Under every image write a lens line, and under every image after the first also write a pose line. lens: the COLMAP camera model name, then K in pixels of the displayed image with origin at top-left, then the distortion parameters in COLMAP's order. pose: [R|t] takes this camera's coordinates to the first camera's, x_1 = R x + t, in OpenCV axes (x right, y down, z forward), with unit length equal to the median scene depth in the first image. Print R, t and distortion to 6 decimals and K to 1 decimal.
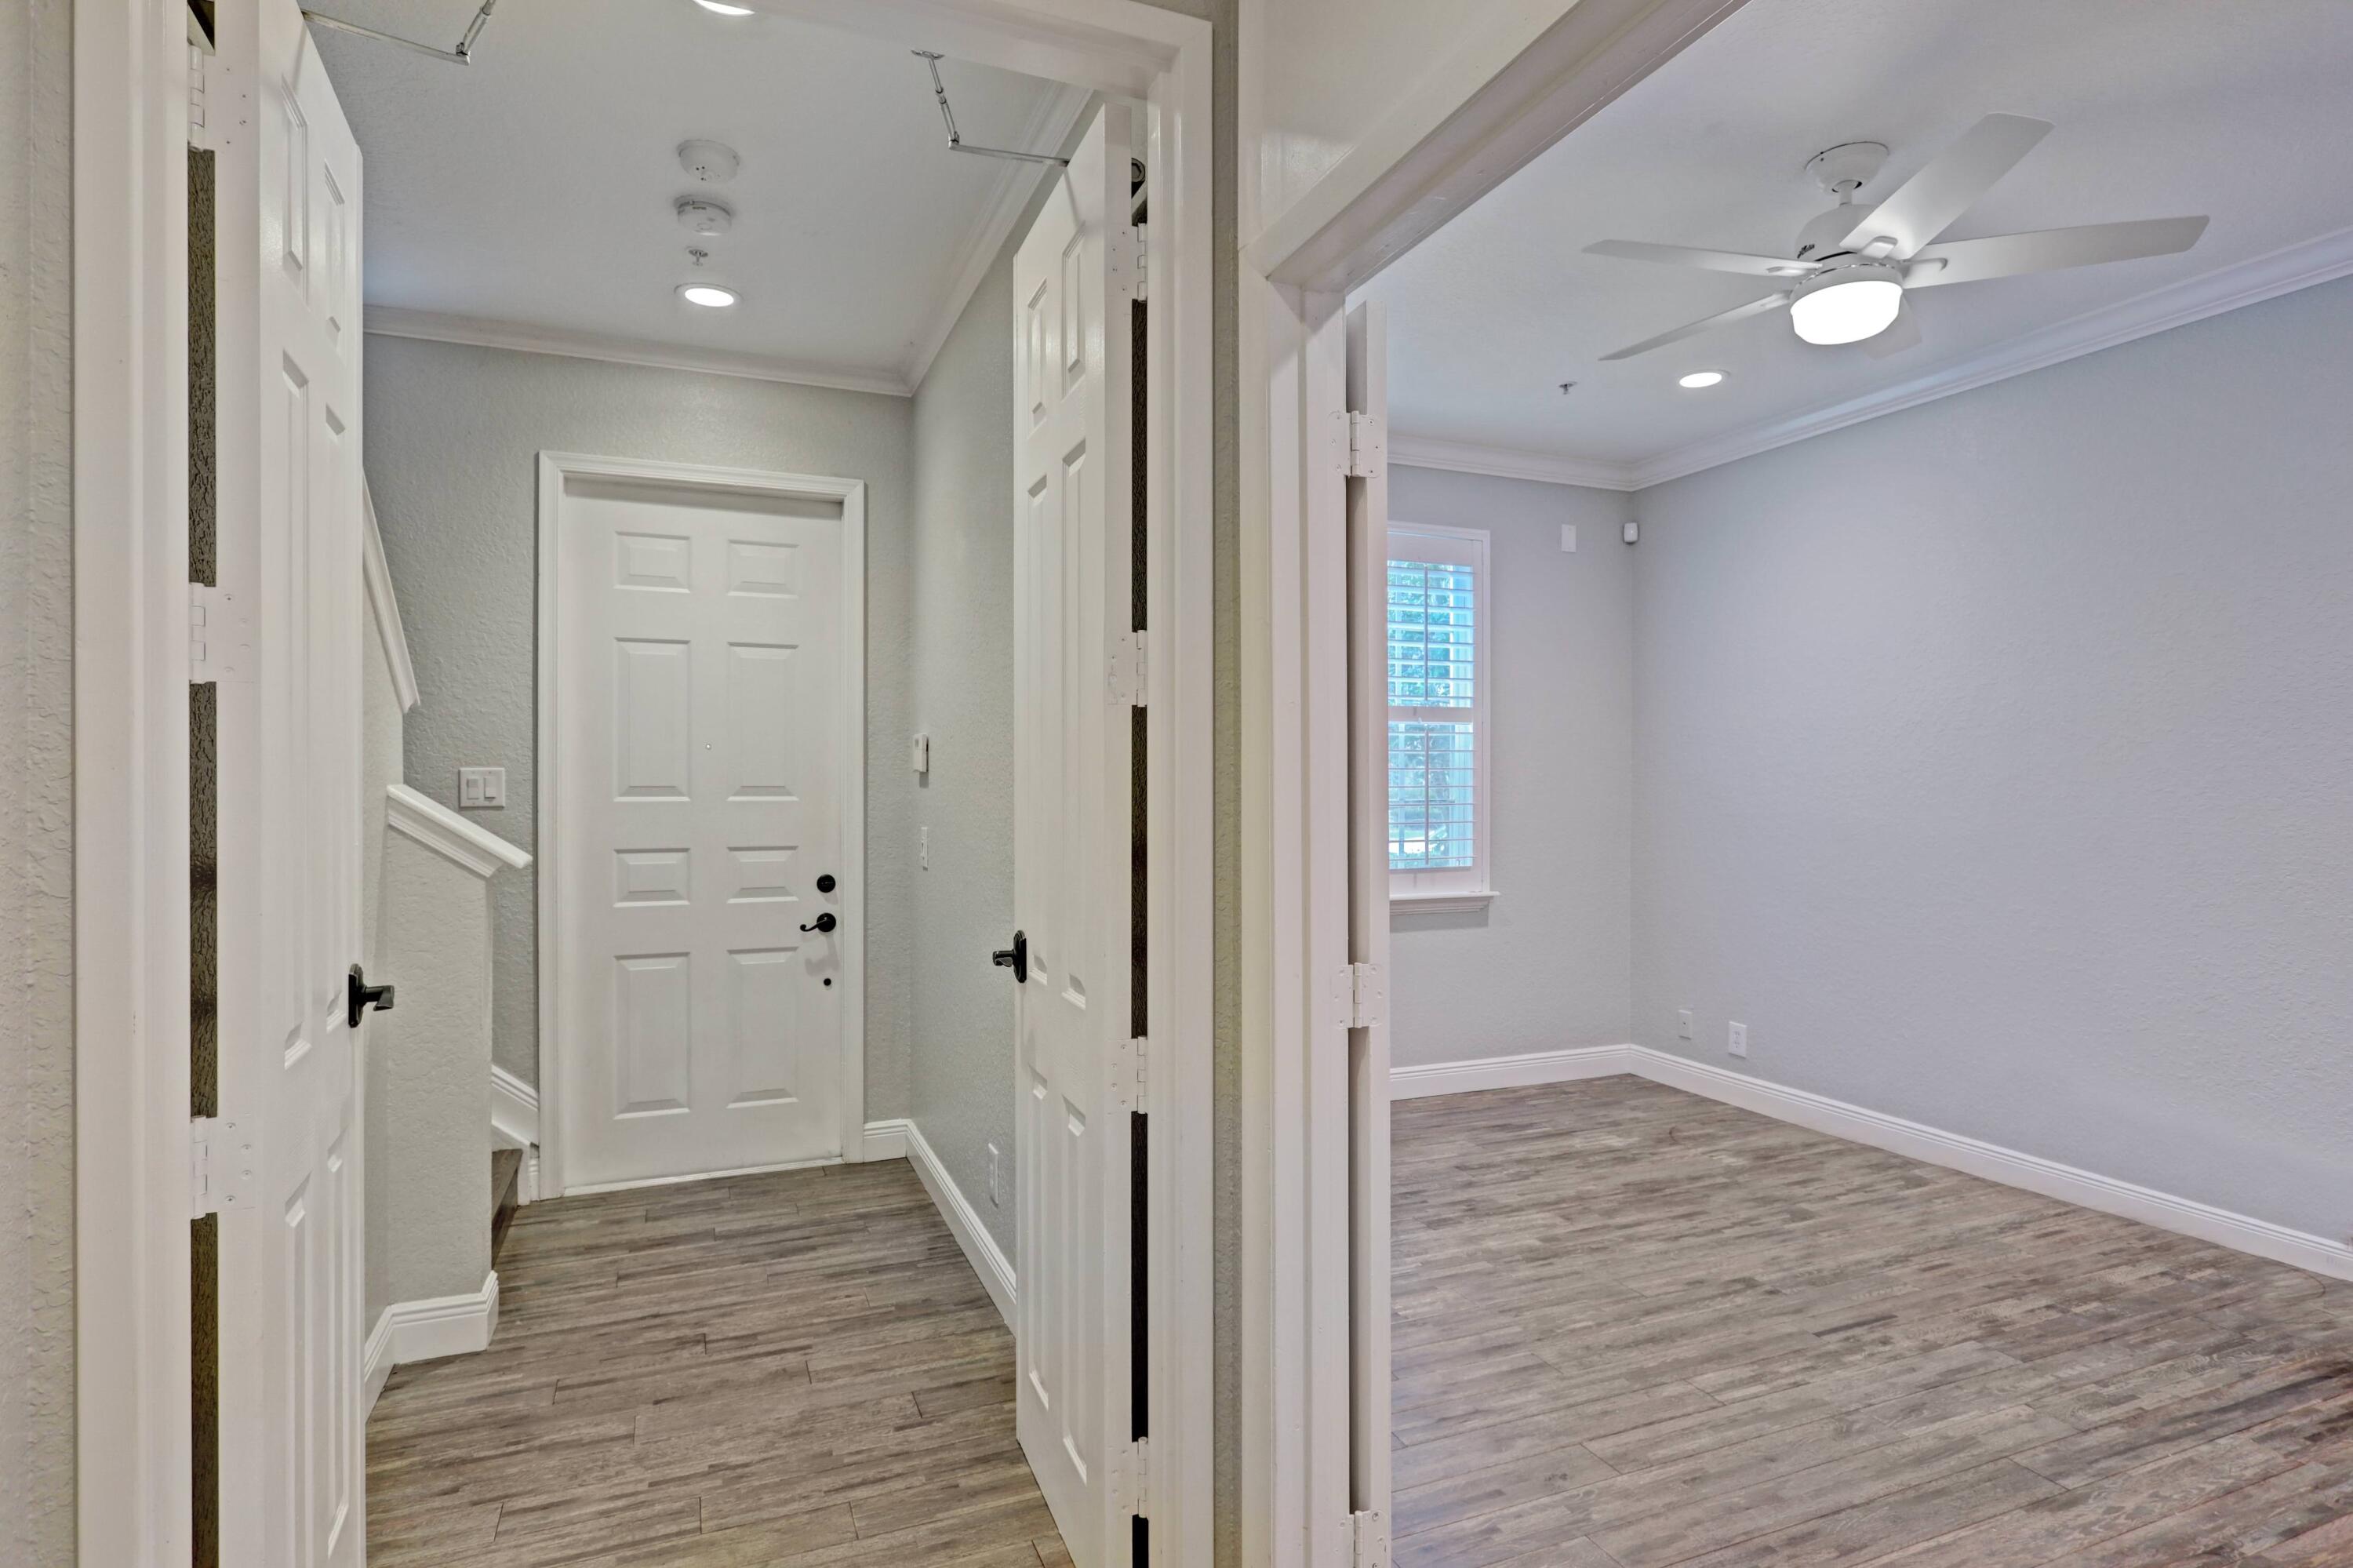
lens RADIAL K [[1182.4, 0, 1173.1], [0, 1182.4, 830.1], [0, 0, 1]] dist [-0.000419, 0.000569]
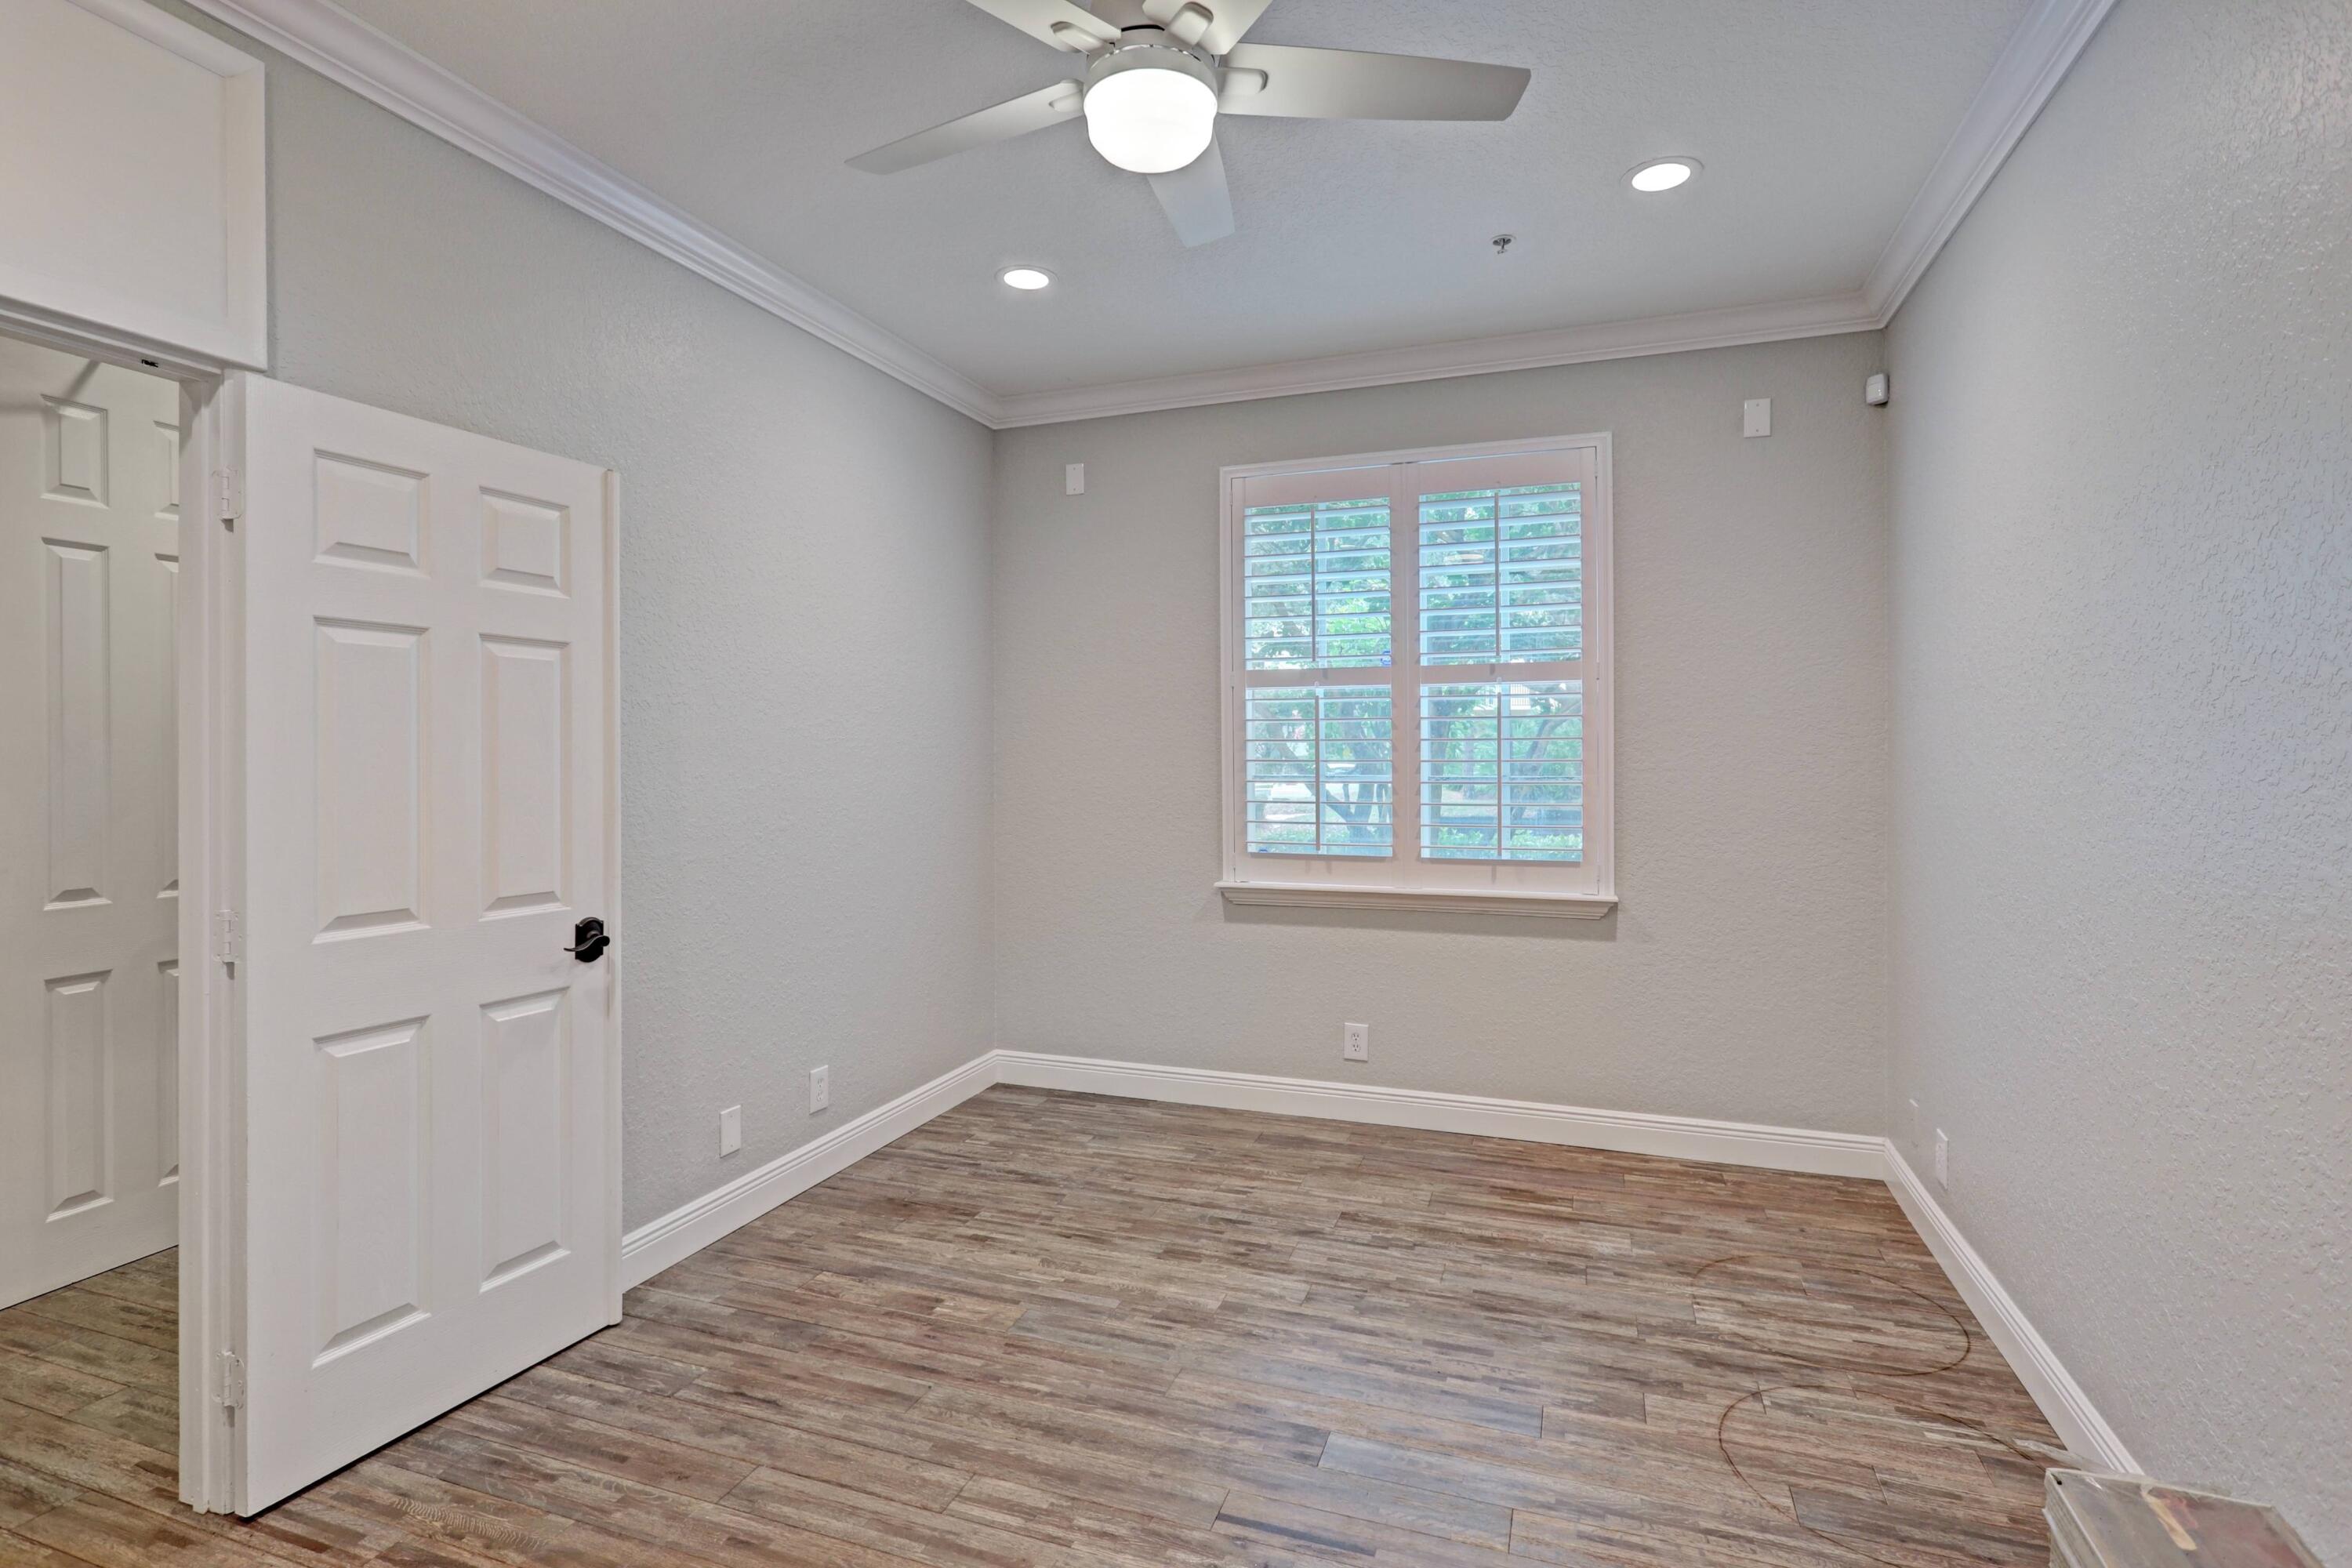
lens RADIAL K [[1127.9, 0, 1172.1], [0, 1127.9, 782.1], [0, 0, 1]] dist [-0.001521, 0.000058]
pose [[0.738580, 0.013650, -0.674028, 0.793711], [-0.022566, 0.999735, -0.004480, -0.017596], [0.673788, 0.018519, 0.738692, 0.369914]]
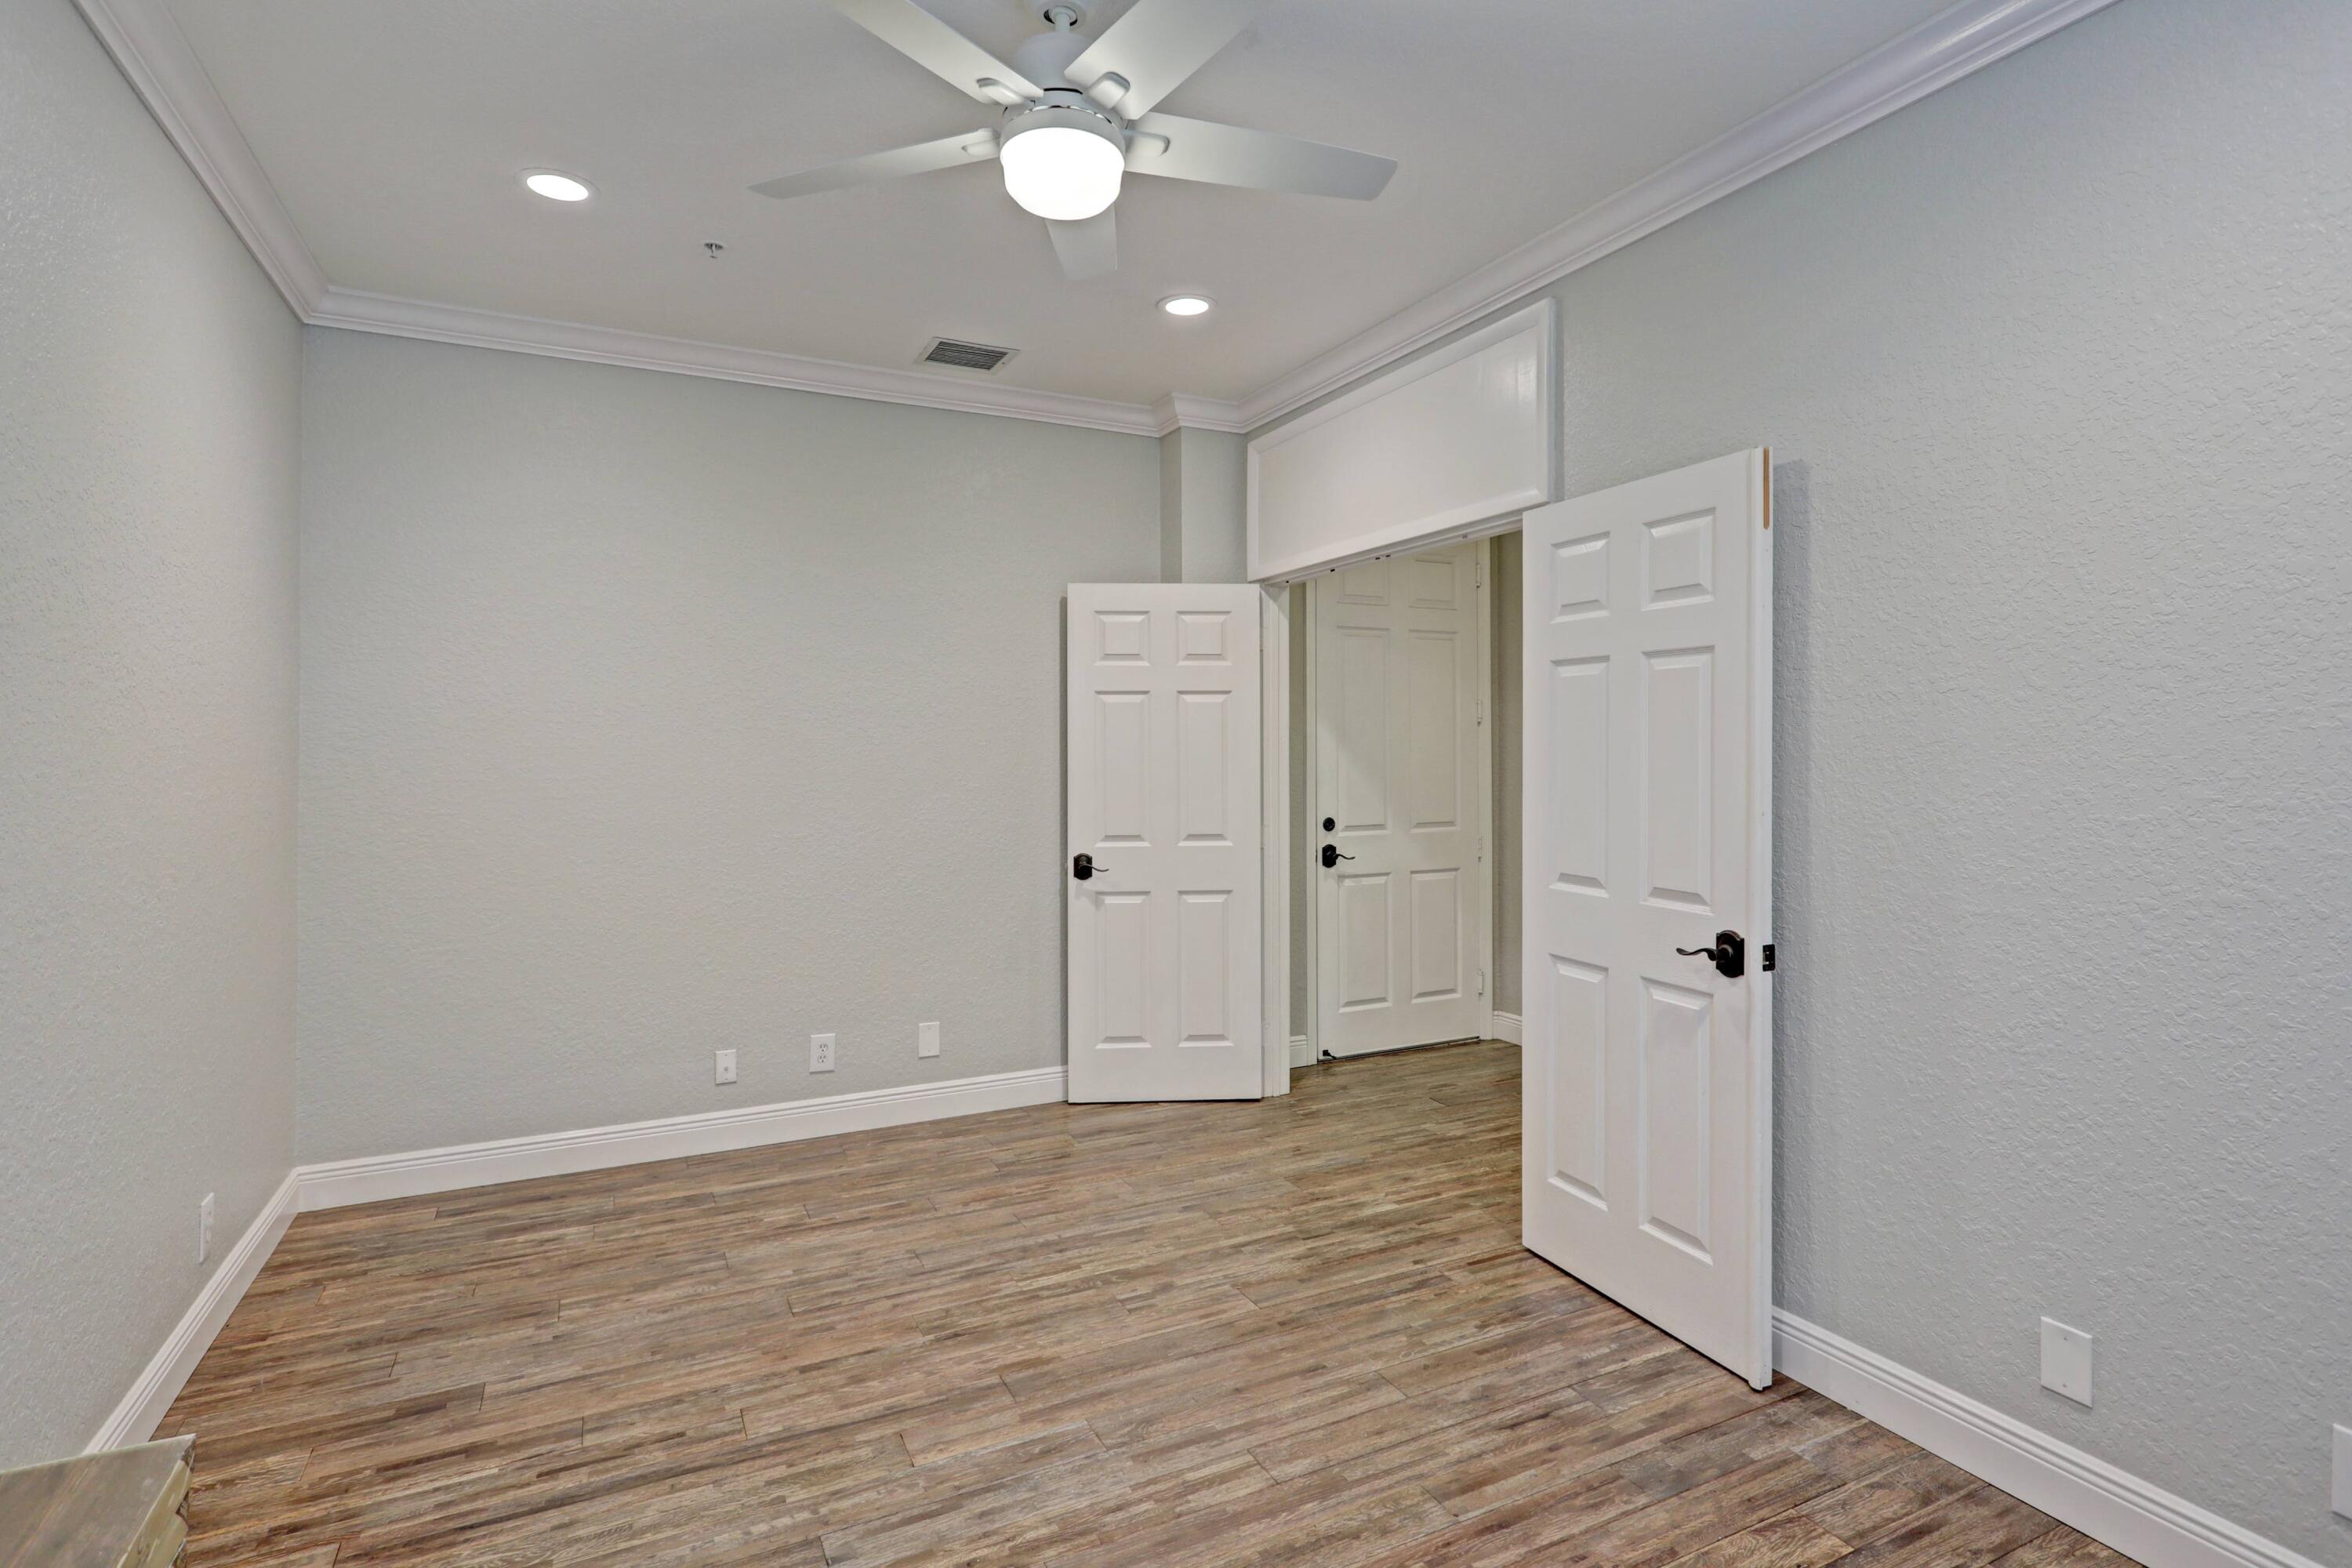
lens RADIAL K [[1149.1, 0, 1174.1], [0, 1149.1, 770.0], [0, 0, 1]] dist [0.010696, 0.000034]
pose [[-0.997329, 0.002483, -0.073002, 0.419689], [-0.001639, 0.998410, 0.056353, -0.062057], [0.073026, 0.056322, -0.995738, 1.323345]]
